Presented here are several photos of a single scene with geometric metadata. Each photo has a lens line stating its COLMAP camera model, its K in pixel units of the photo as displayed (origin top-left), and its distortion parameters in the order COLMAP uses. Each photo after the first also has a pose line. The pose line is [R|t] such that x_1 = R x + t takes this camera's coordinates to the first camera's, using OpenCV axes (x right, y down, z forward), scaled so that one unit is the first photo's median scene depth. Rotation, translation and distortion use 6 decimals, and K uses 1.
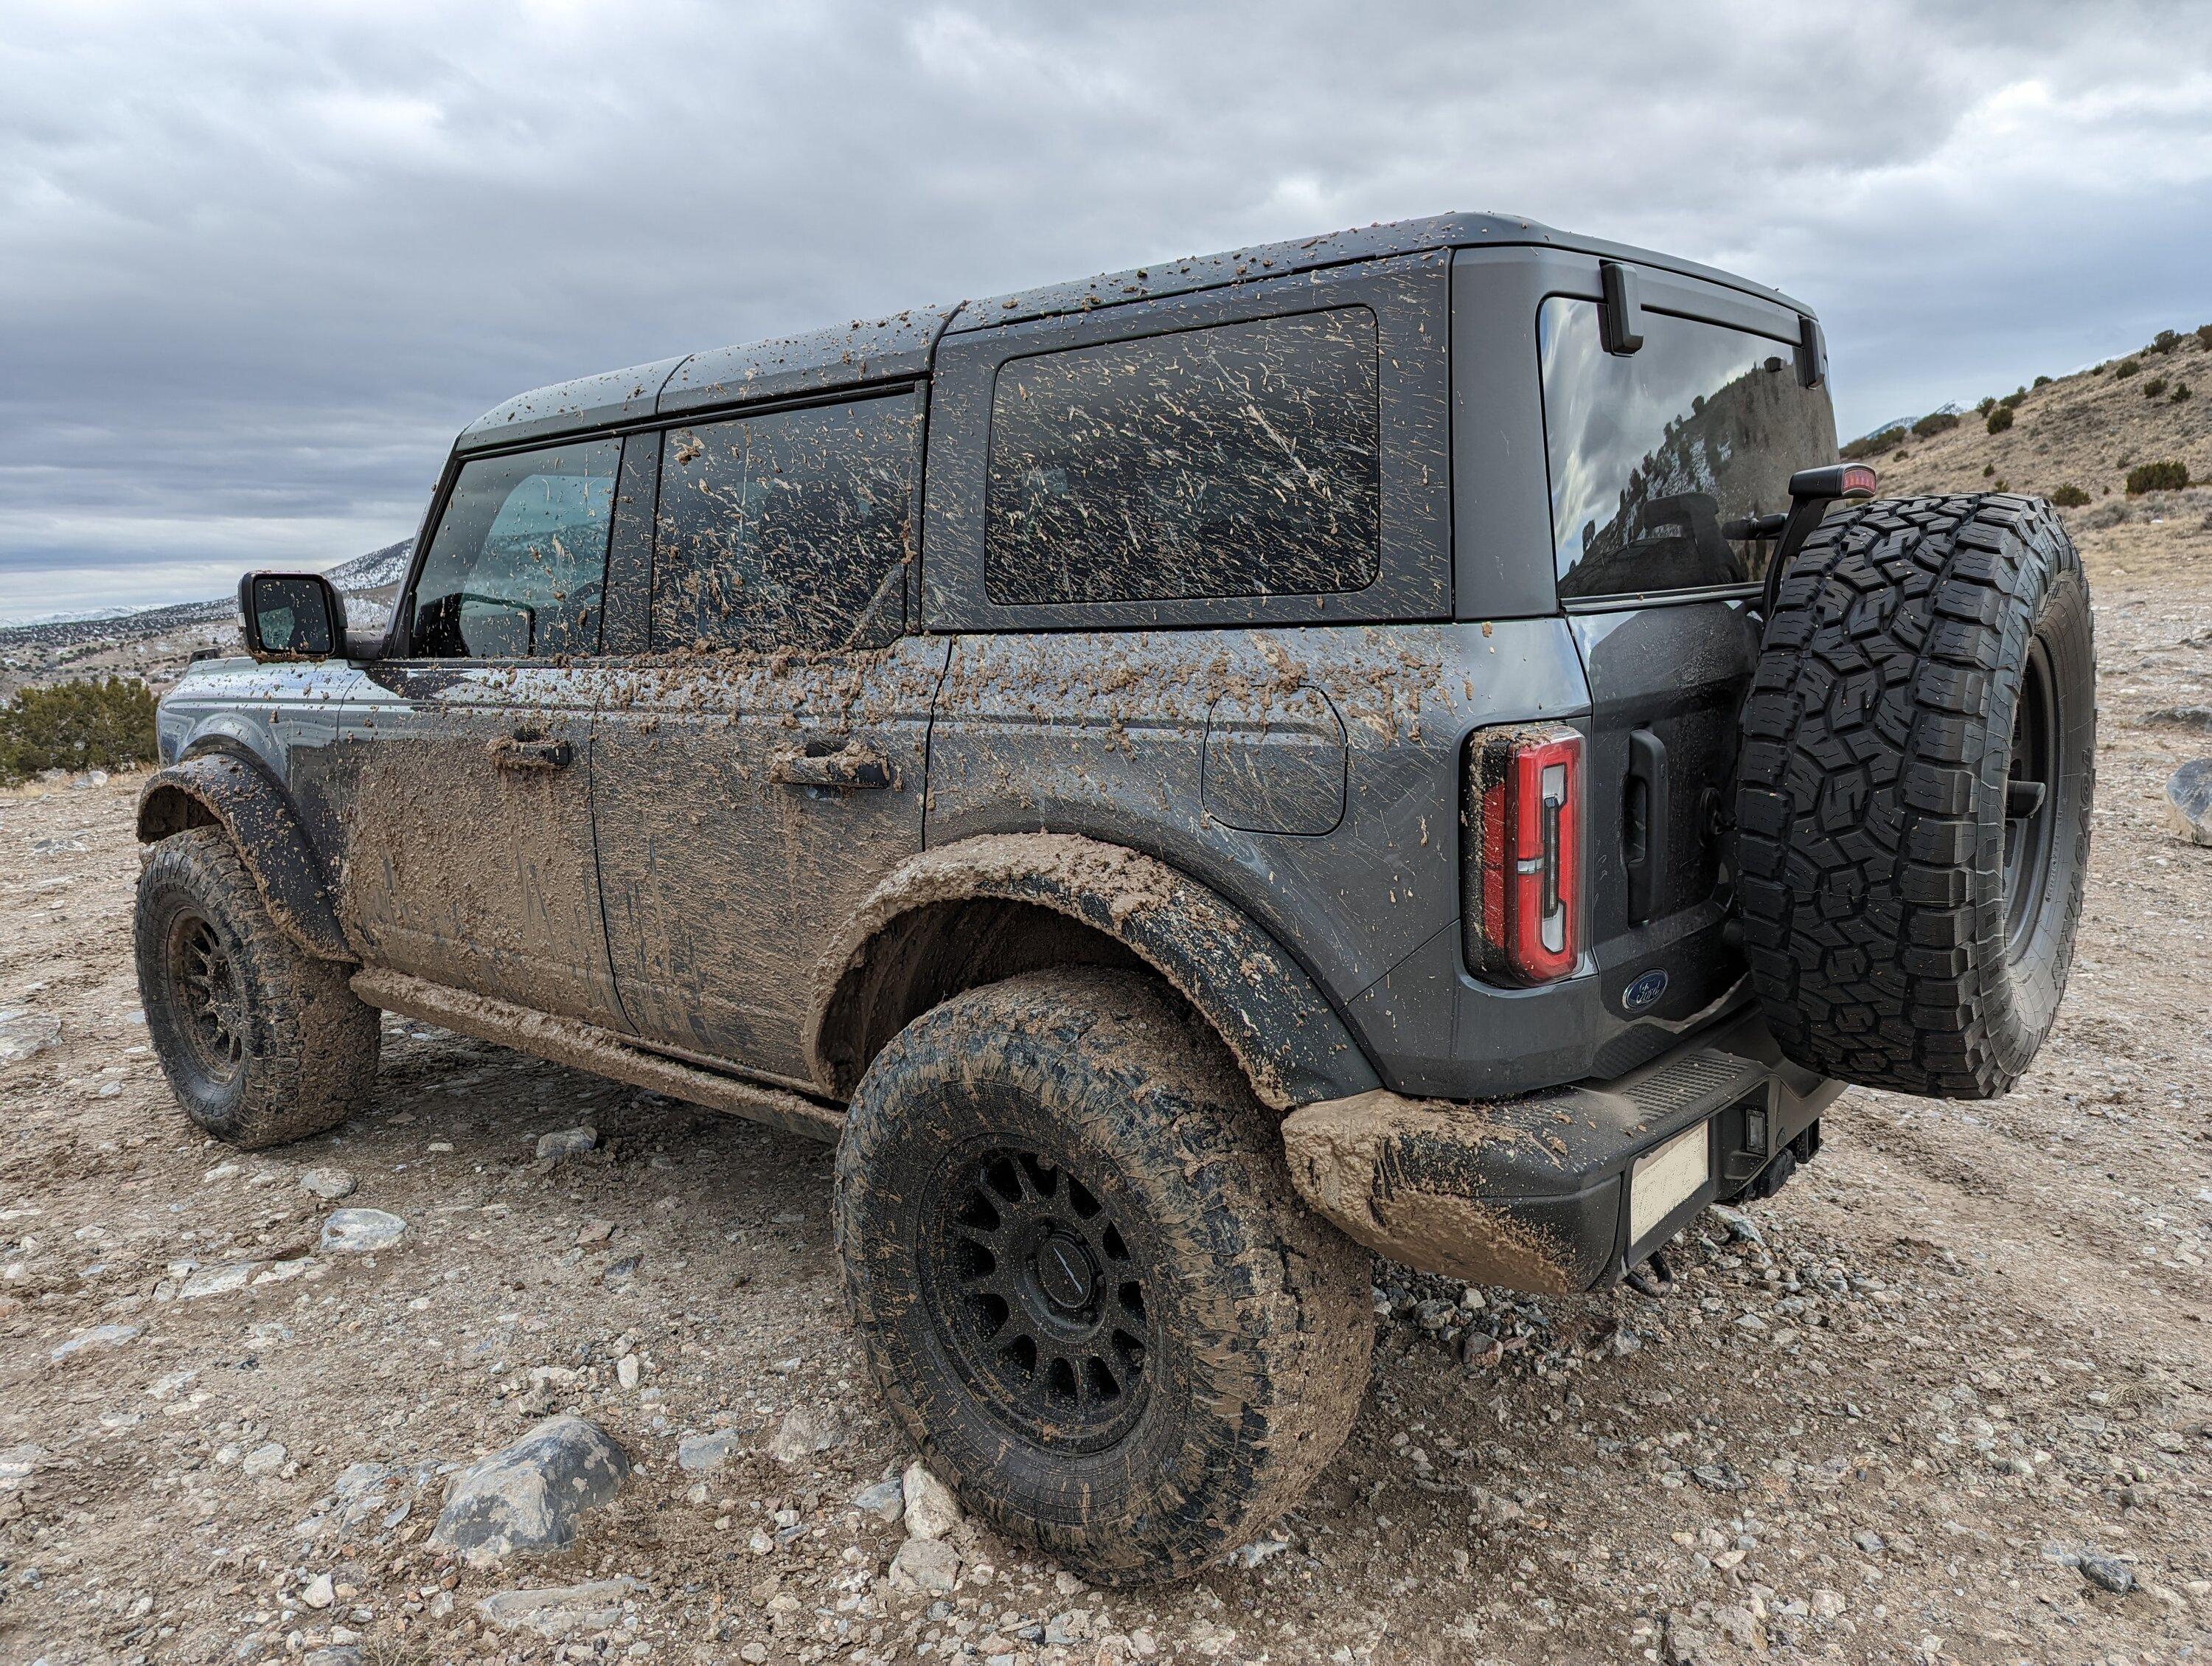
lens RADIAL K [[1579.9, 0, 1101.5], [0, 1579.9, 823.6], [0, 0, 1]] dist [0.054061, -0.040167]
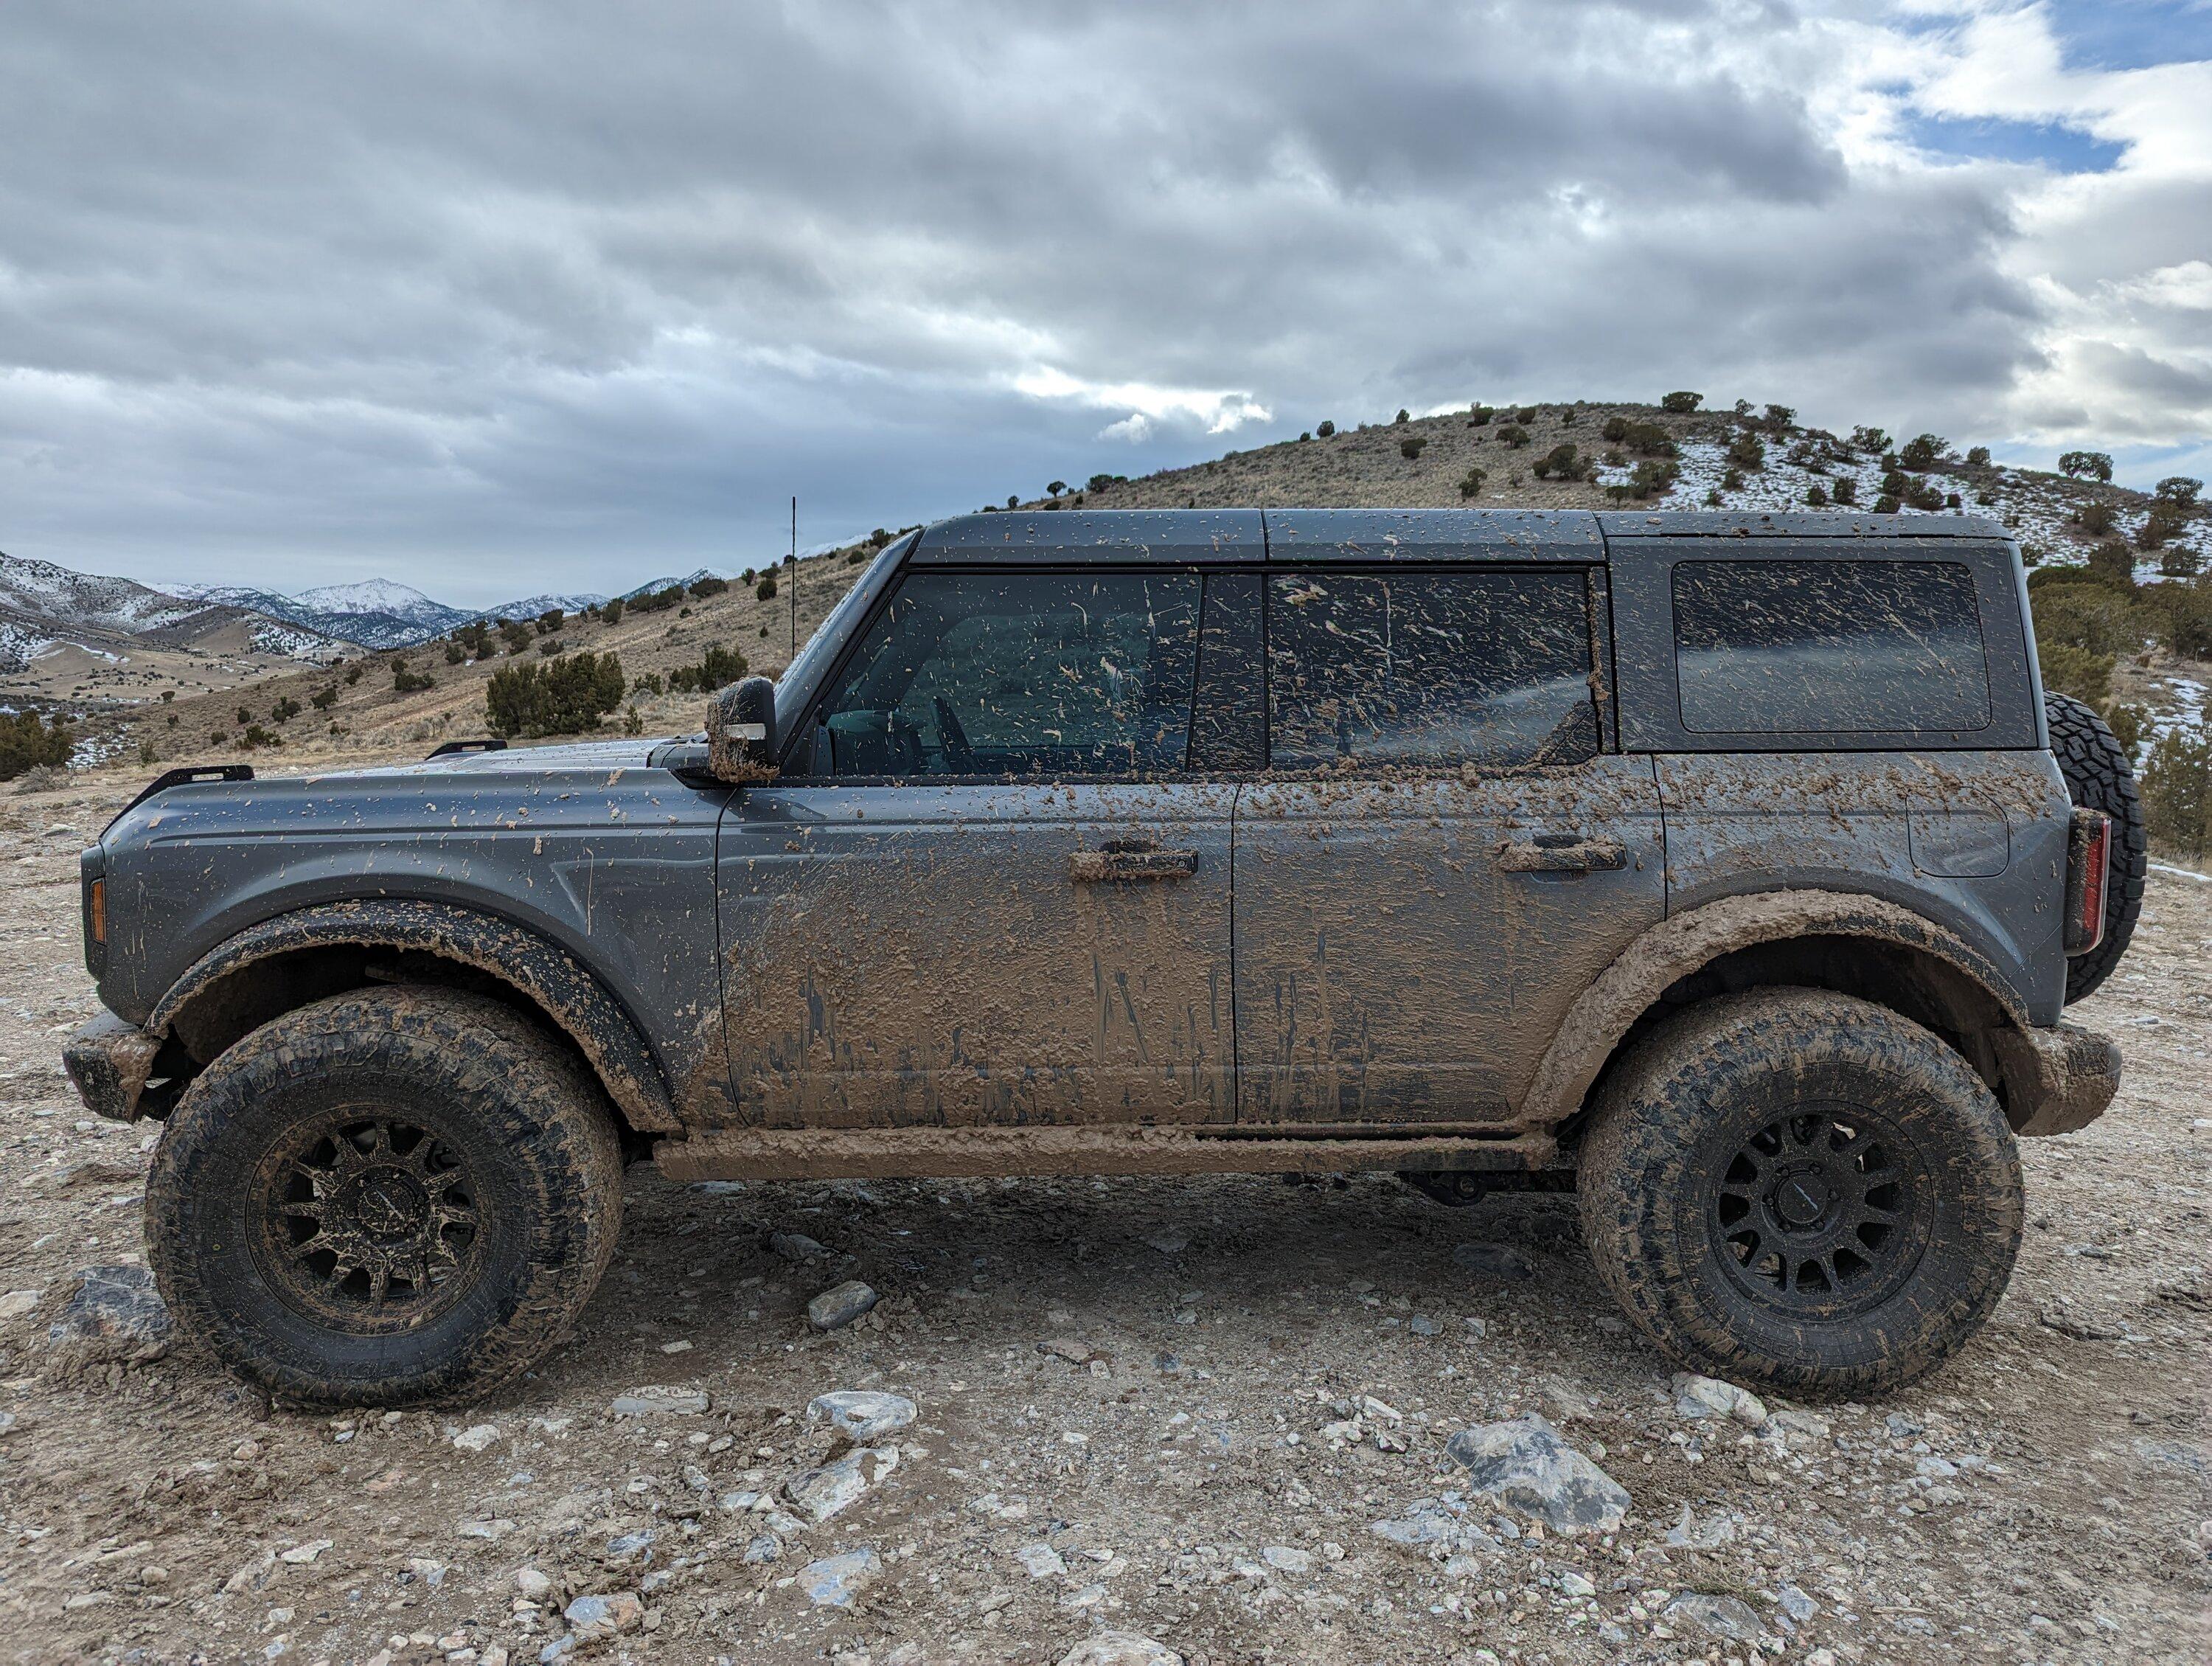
lens RADIAL K [[1579.9, 0, 1125.2], [0, 1579.9, 826.4], [0, 0, 1]] dist [0.054061, -0.040167]
pose [[0.732531, -0.017906, 0.680498, -1.151304], [0.074720, 0.995729, -0.054233, -0.014673], [-0.676620, 0.090574, 0.730741, 0.265327]]
